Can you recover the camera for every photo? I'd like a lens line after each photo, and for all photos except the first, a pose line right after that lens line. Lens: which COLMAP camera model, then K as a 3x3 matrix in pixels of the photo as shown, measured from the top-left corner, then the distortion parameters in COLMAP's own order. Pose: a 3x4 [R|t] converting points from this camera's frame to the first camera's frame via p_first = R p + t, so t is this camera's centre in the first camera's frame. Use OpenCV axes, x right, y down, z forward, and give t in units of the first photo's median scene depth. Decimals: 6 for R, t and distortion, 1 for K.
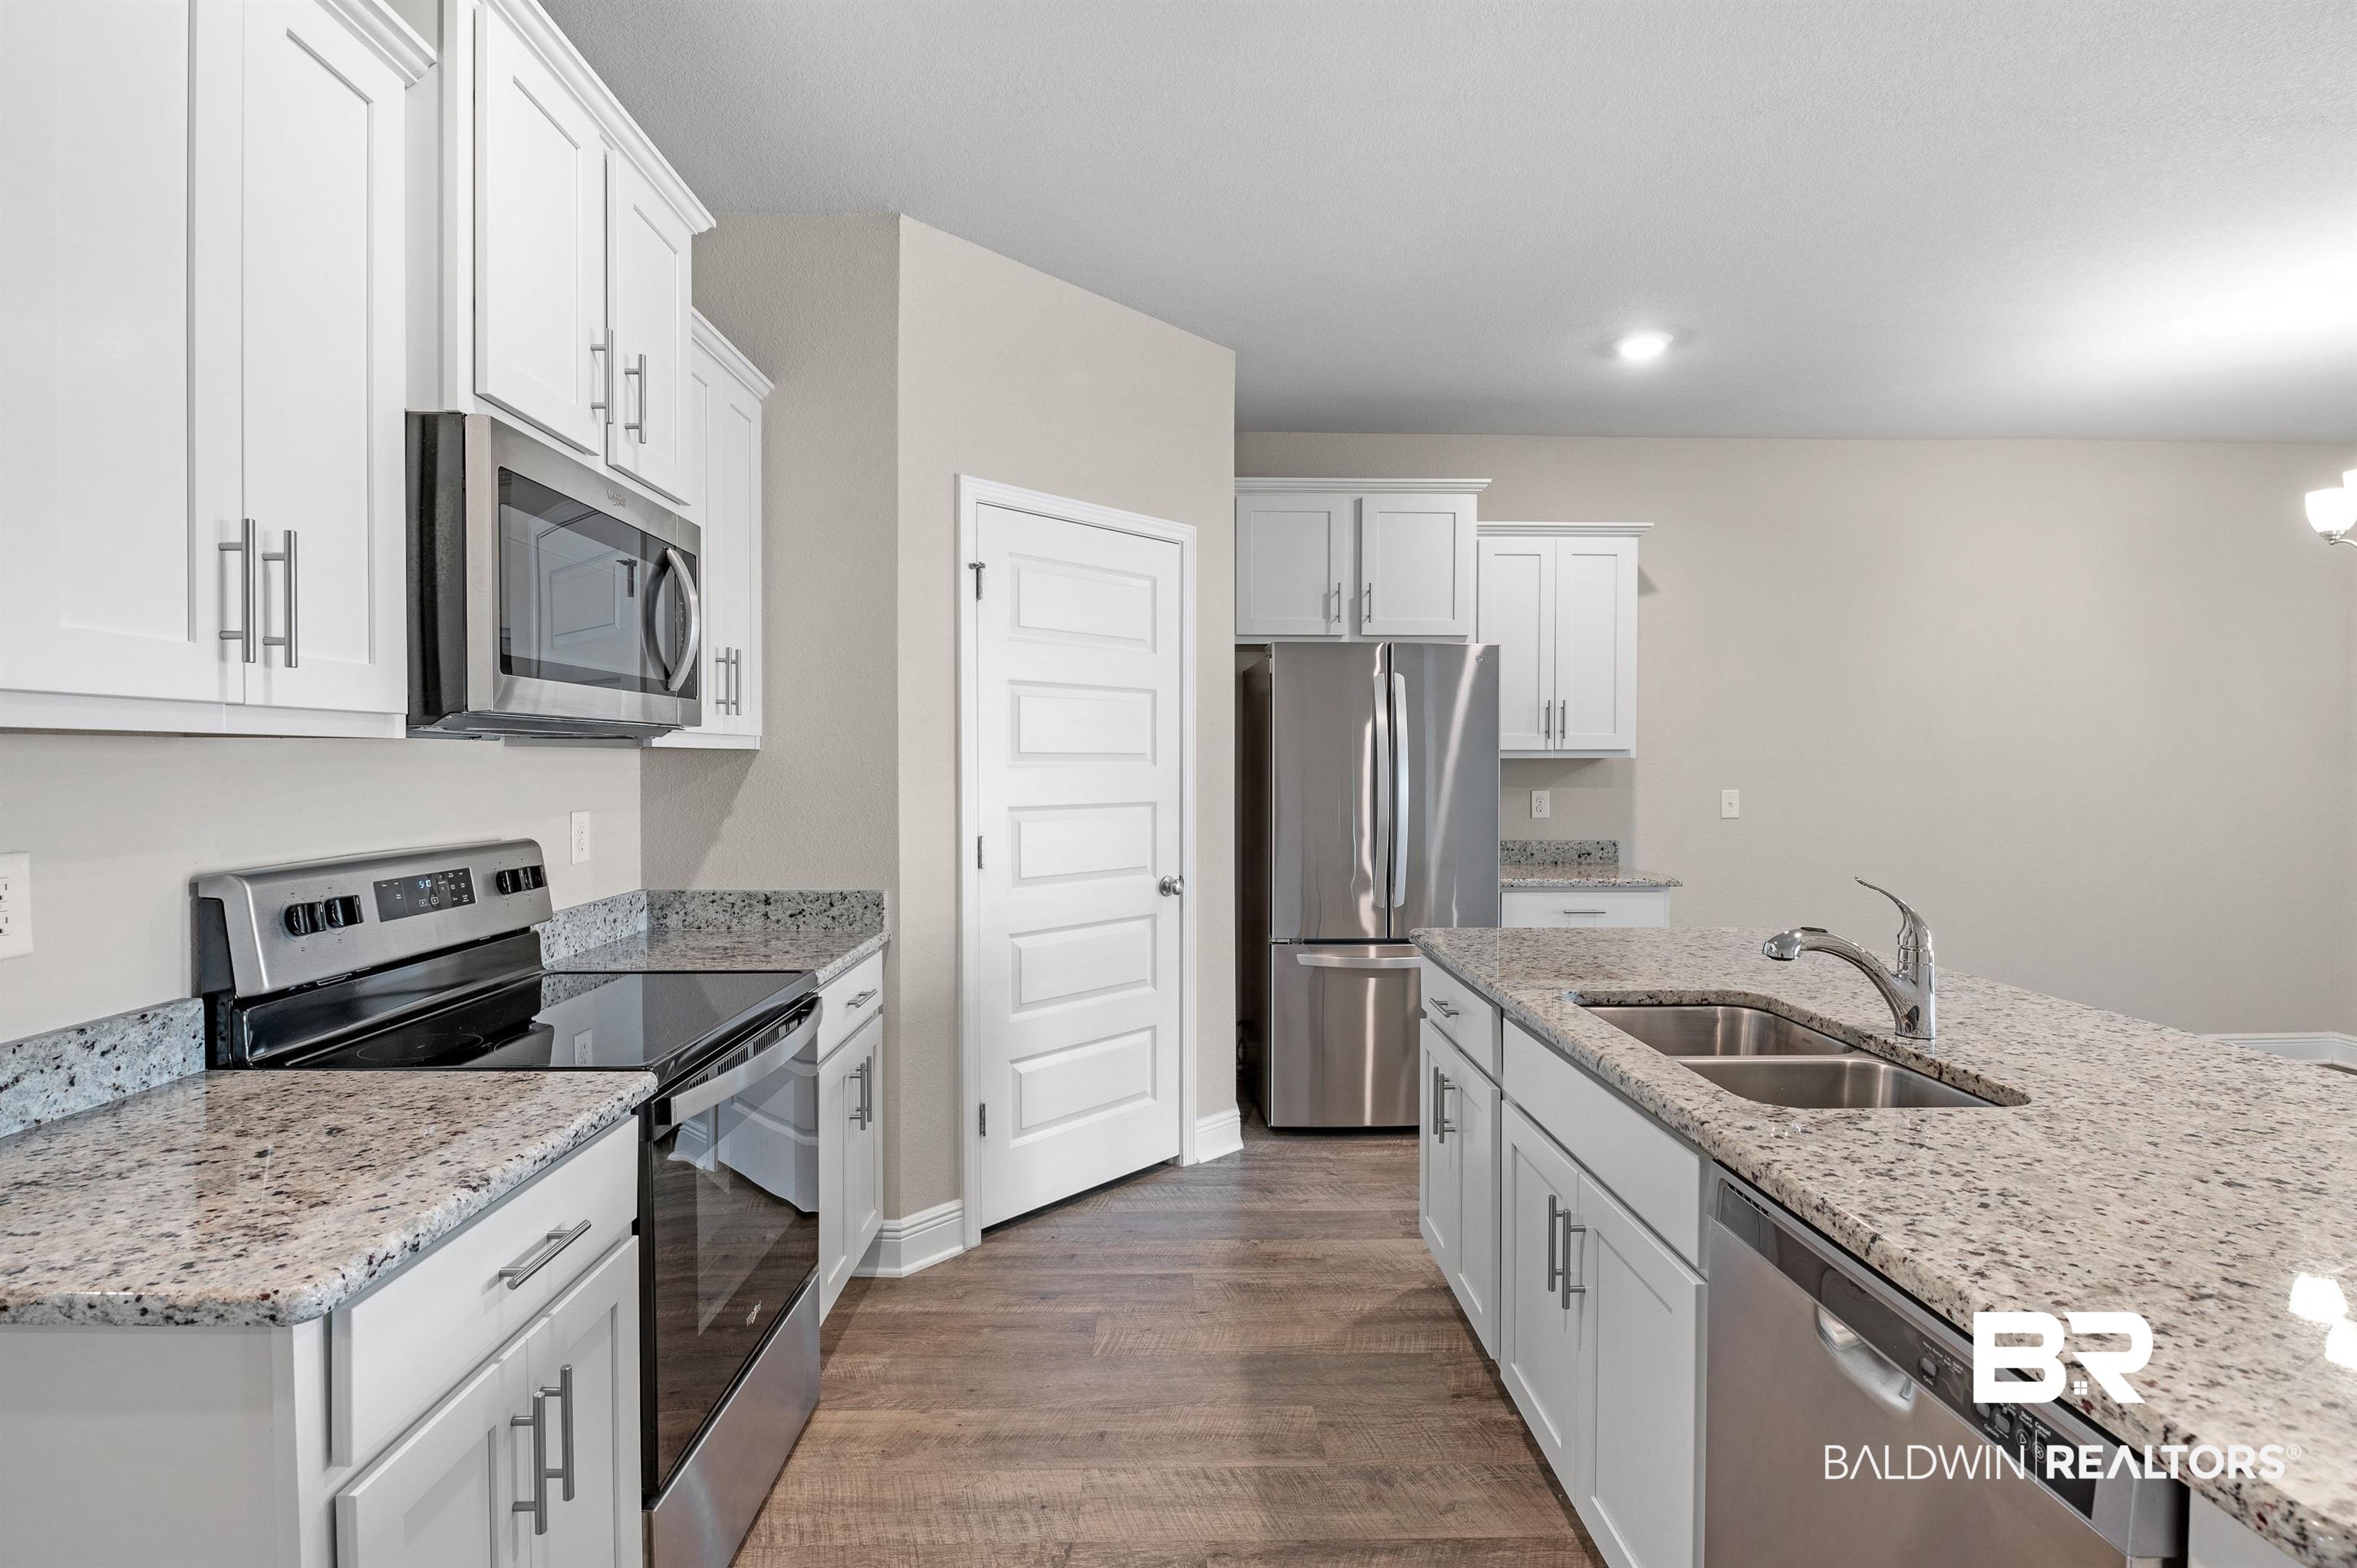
lens RADIAL K [[1109.6, 0, 1180.5], [0, 1109.6, 779.0], [0, 0, 1]] dist [-0.013463, -0.001887]
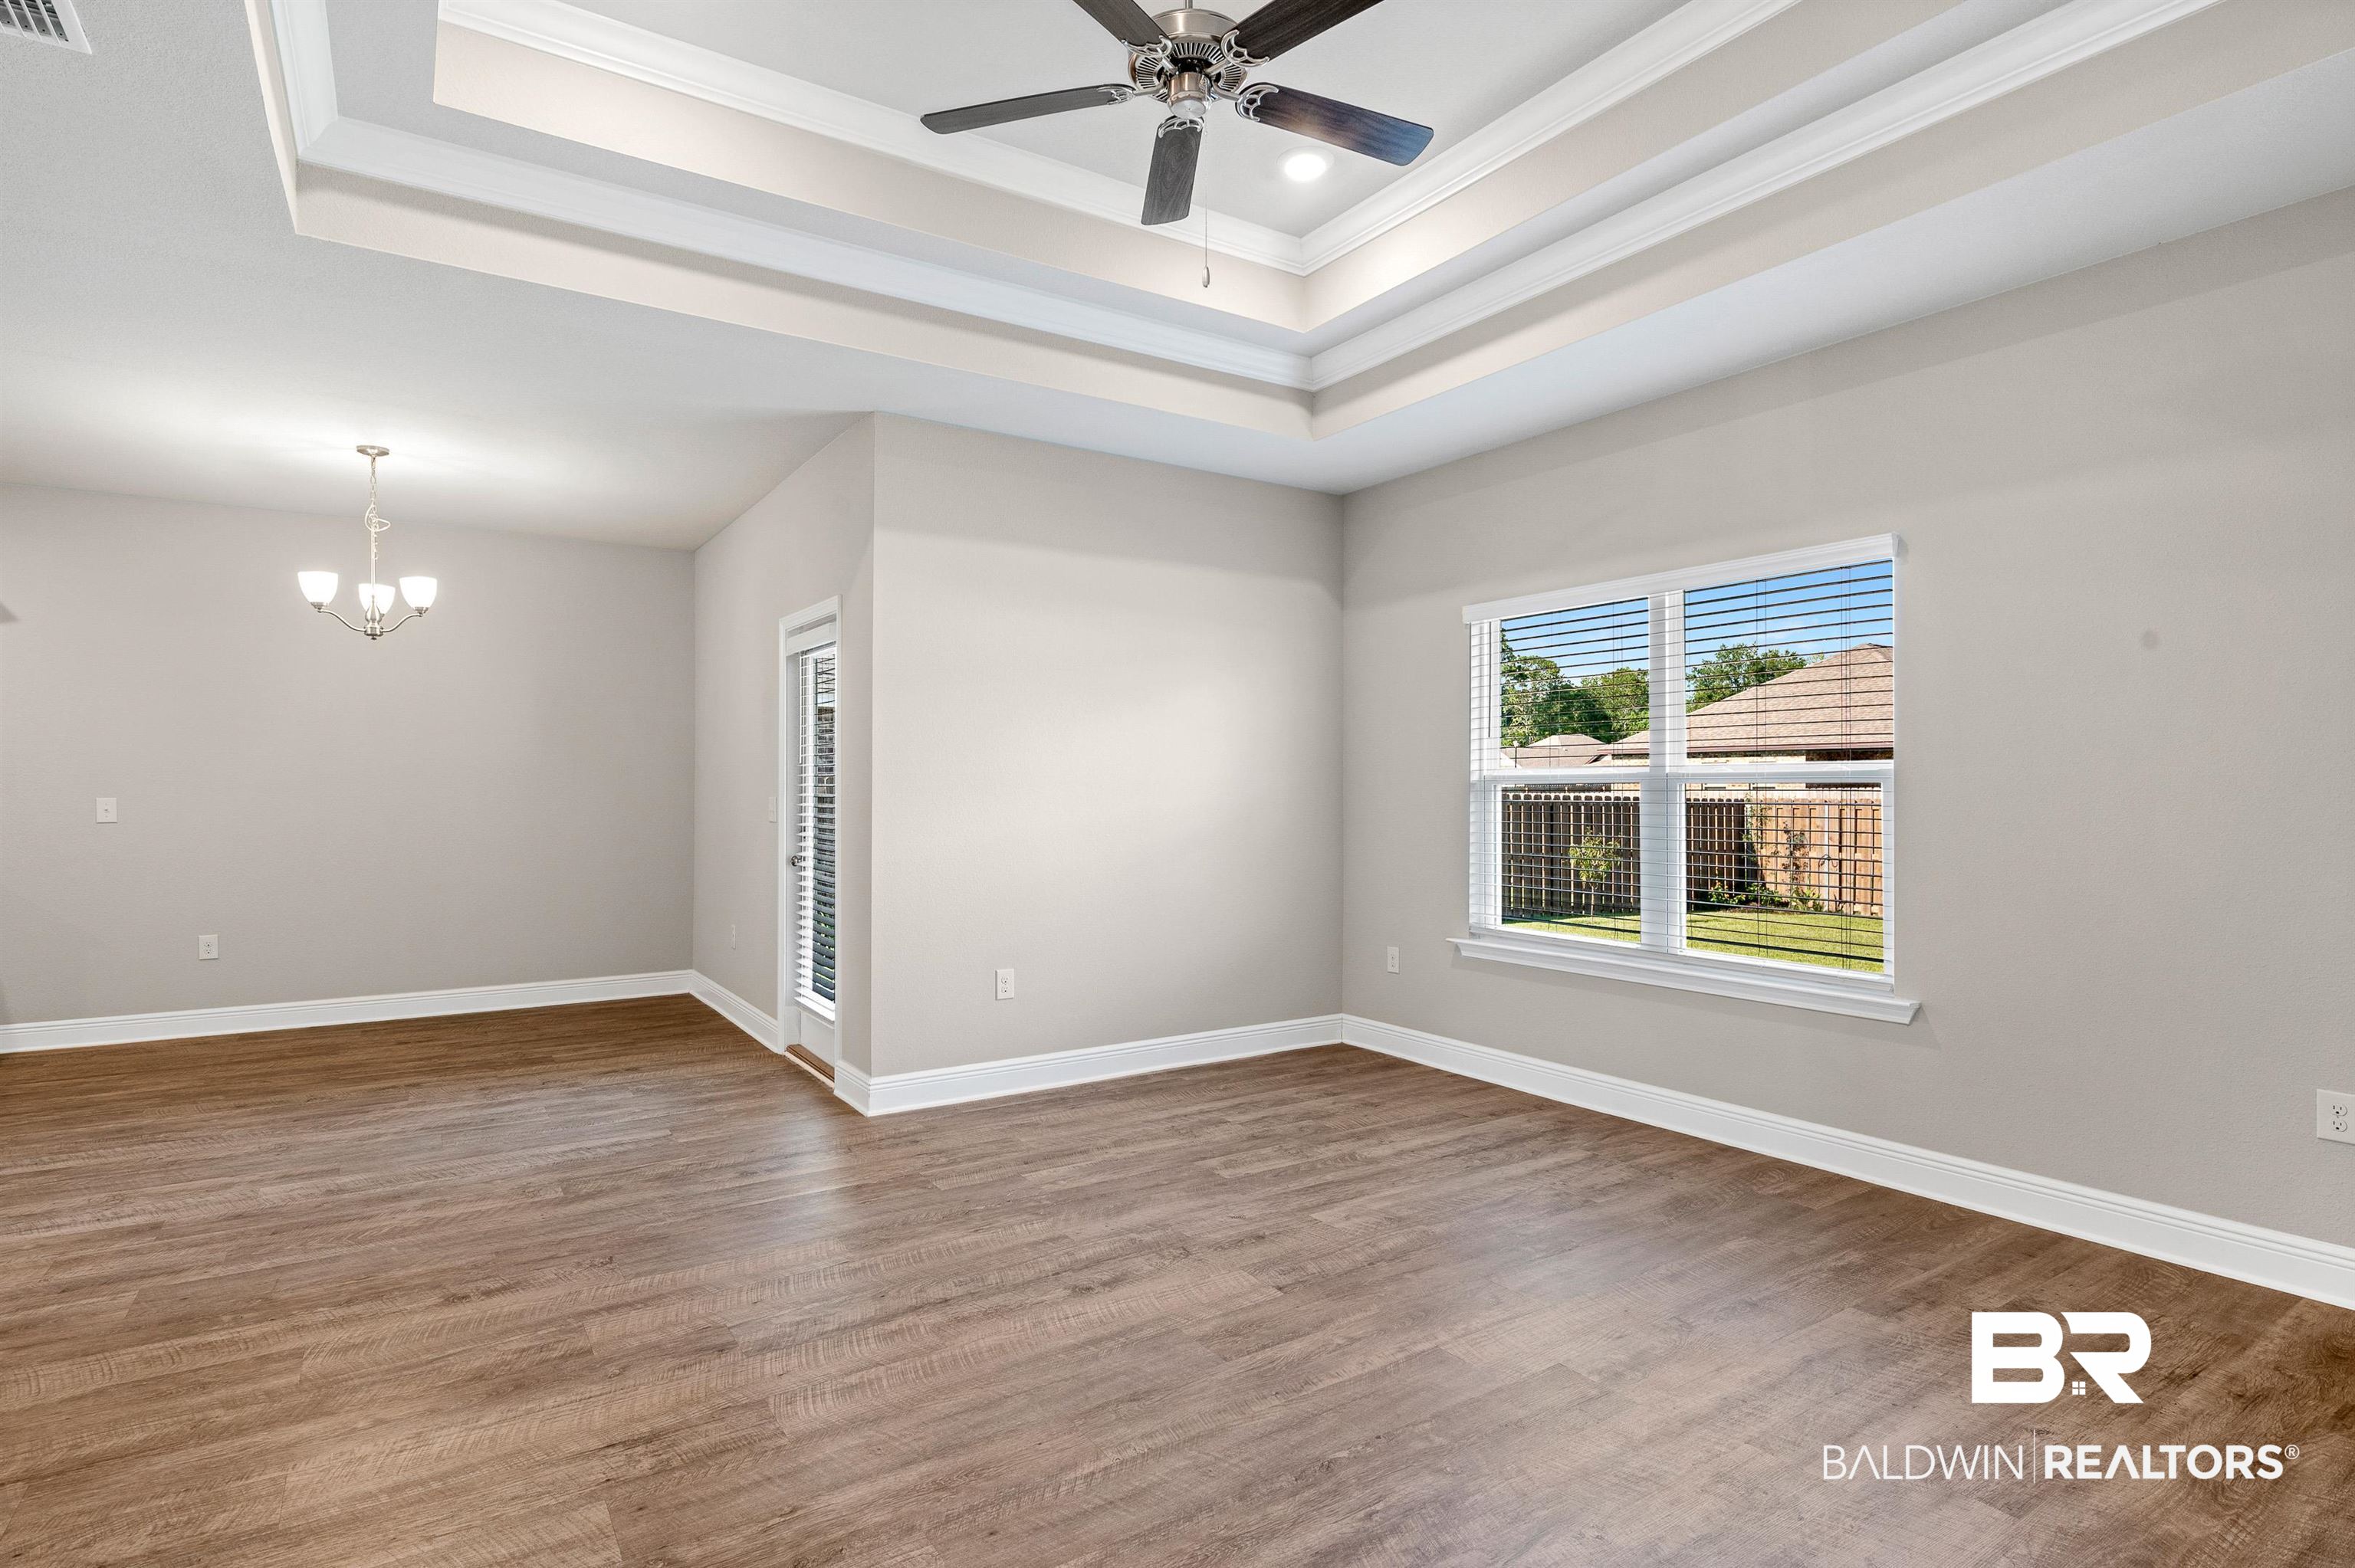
lens RADIAL K [[1173.6, 0, 1165.9], [0, 1173.6, 784.0], [0, 0, 1]] dist [-0.001636, -0.002475]
pose [[0.848511, 0.001773, 0.529174, 1.305465], [0.006583, 0.999882, -0.013906, 0.032753], [-0.529136, 0.015283, 0.848399, -1.020881]]
